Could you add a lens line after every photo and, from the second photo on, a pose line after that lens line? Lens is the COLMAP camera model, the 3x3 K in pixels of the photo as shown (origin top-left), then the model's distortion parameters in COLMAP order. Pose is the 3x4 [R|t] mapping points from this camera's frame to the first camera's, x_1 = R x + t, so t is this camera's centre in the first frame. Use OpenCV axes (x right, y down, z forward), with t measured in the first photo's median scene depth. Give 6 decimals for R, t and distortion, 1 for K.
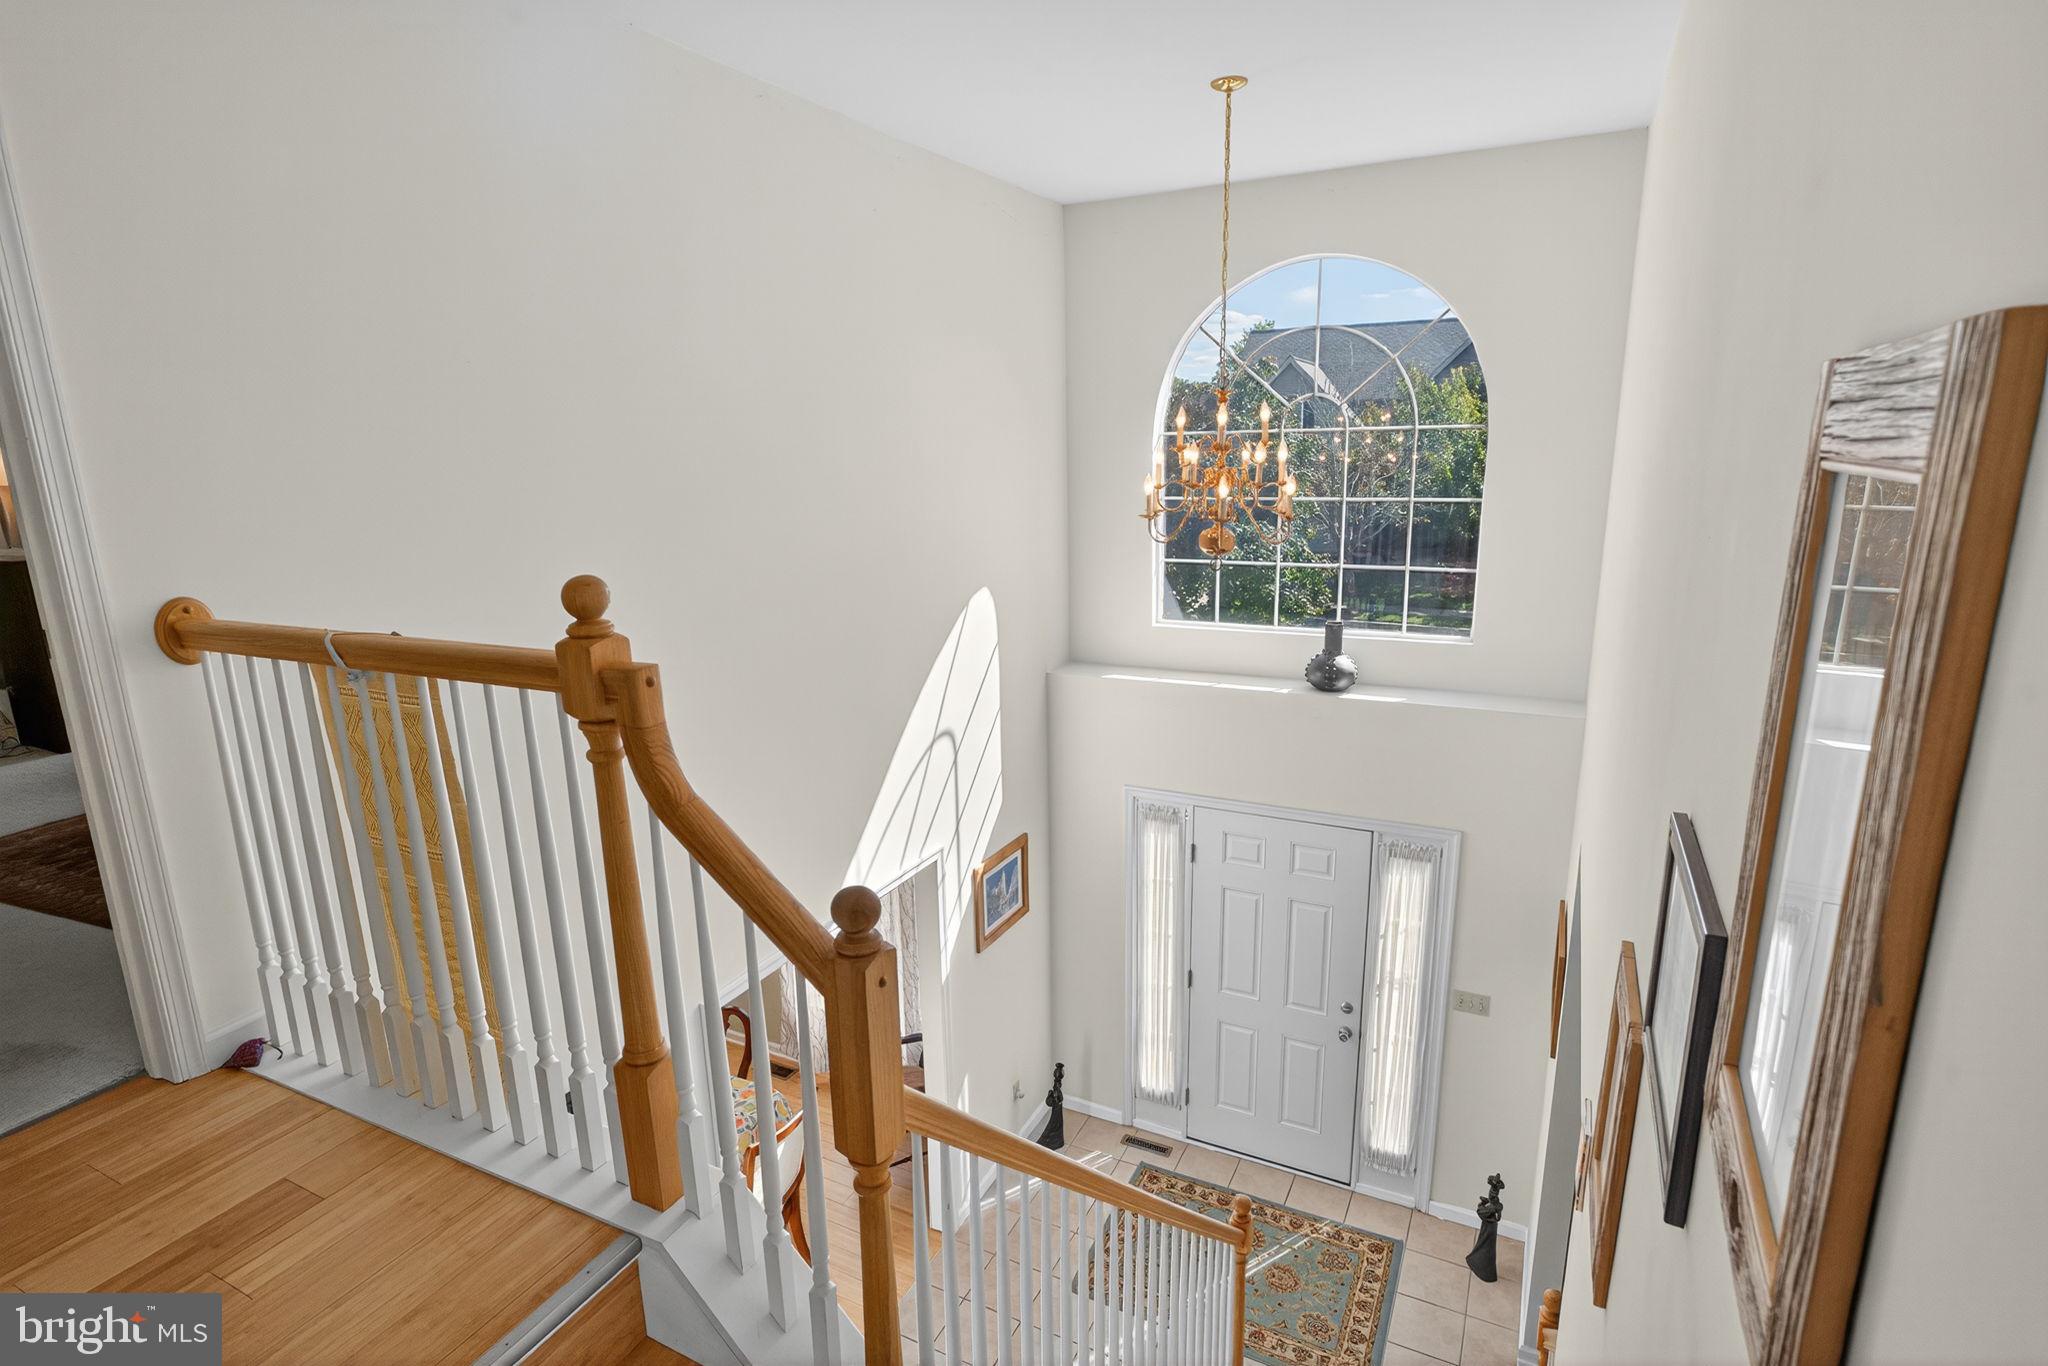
lens RADIAL K [[1056.9, 0, 1024.0], [0, 1056.9, 683.0], [0, 0, 1]] dist [-0.001390, 0.000115]
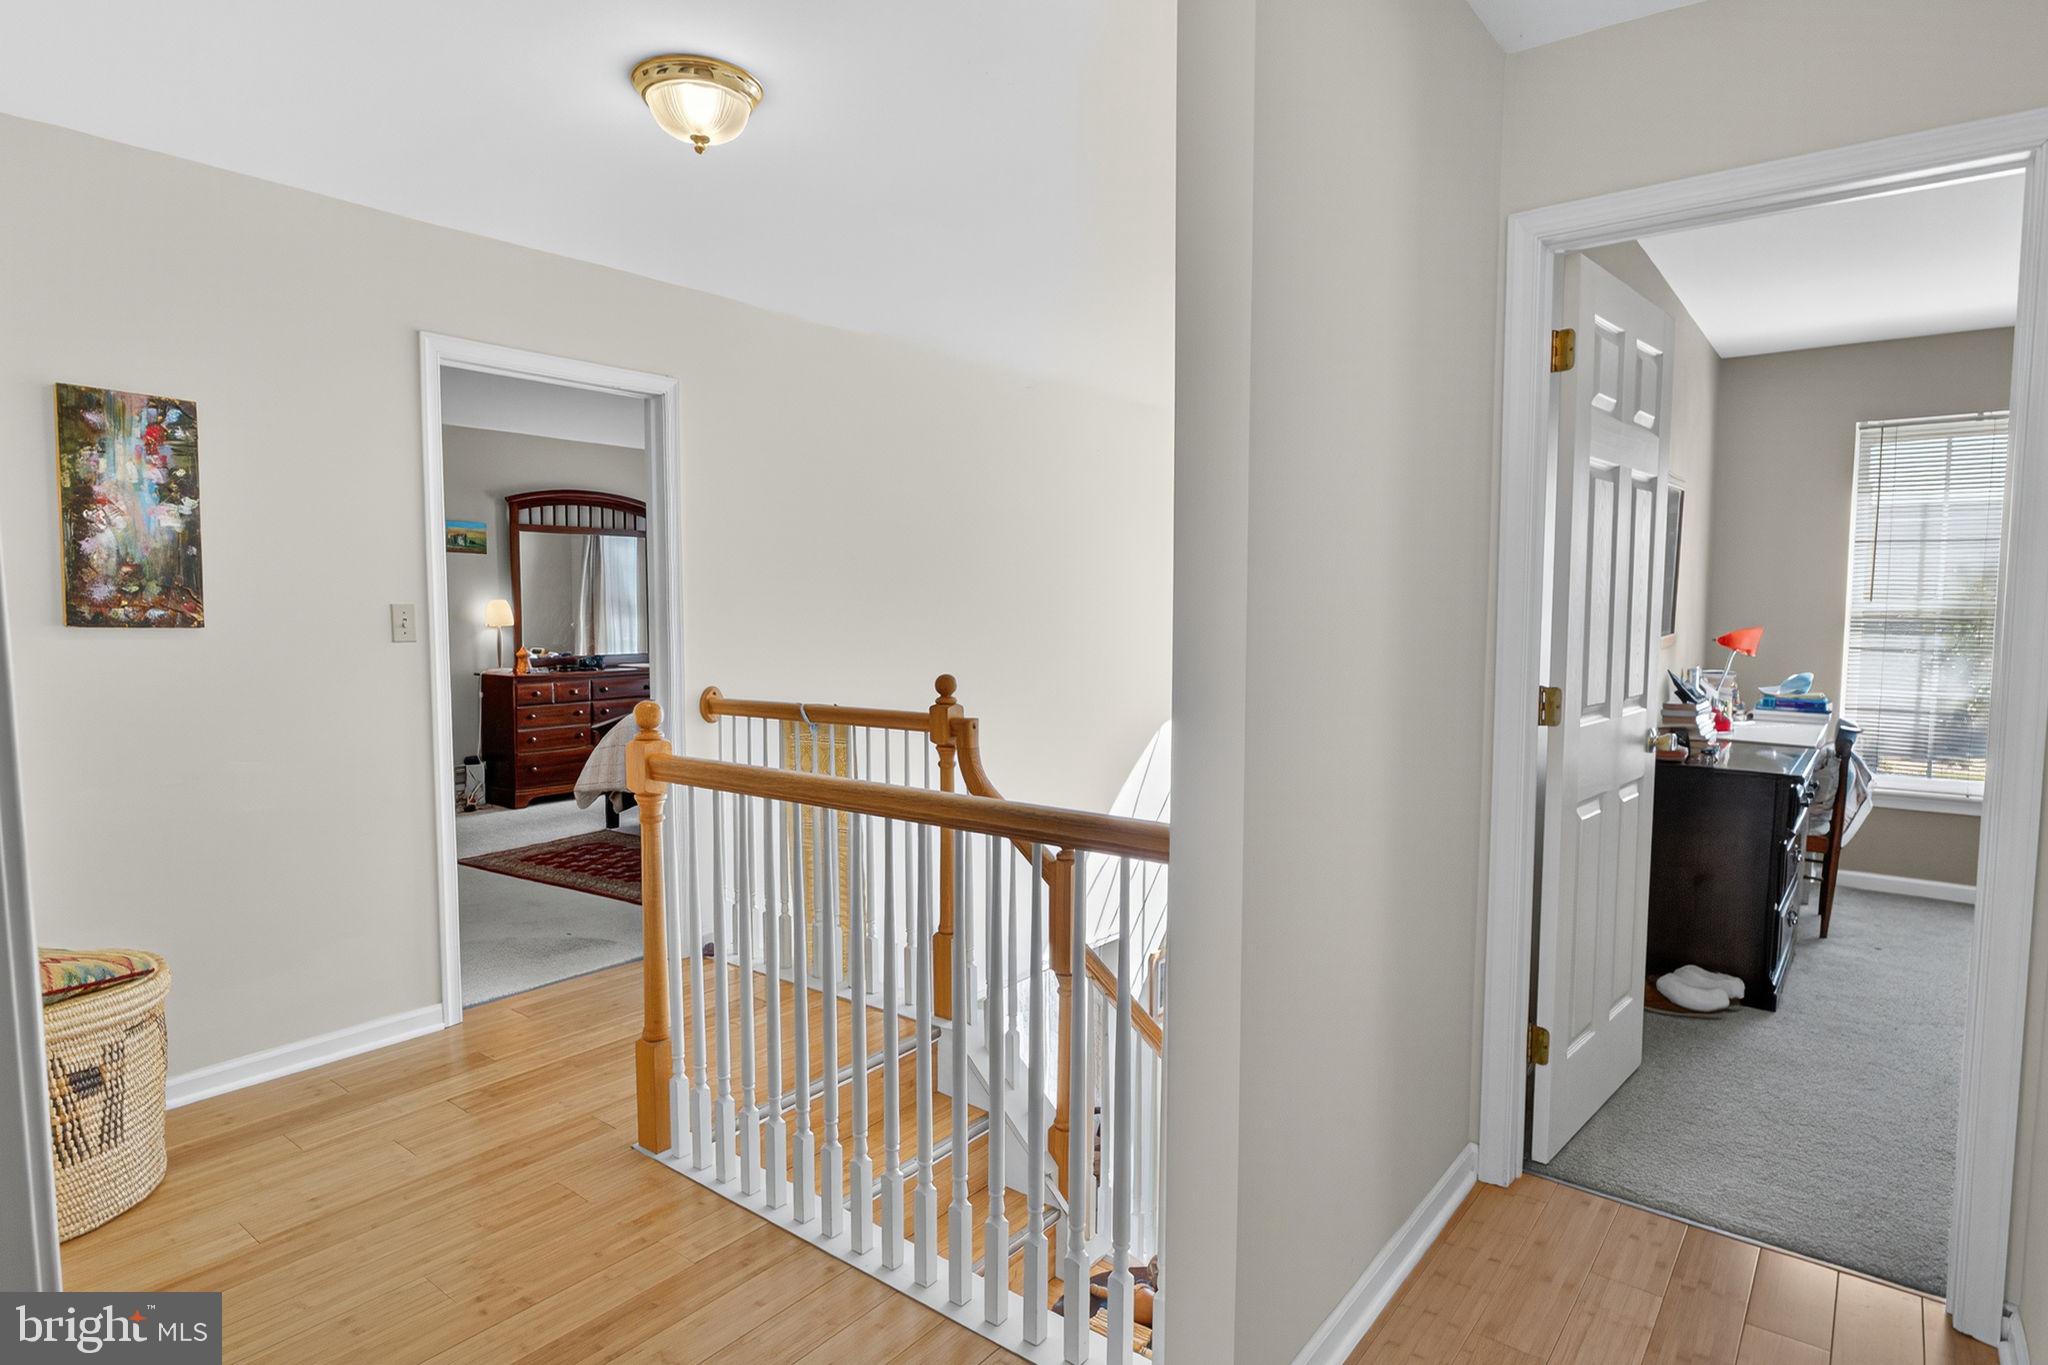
lens RADIAL K [[1130.0, 0, 1024.0], [0, 1130.0, 682.5], [0, 0, 1]] dist [0.000149, 0.000415]
pose [[0.979093, 0.036275, -0.200154, 0.168090], [-0.065644, 0.987672, -0.142110, 0.212043], [0.192532, 0.152278, 0.969403, -1.075419]]
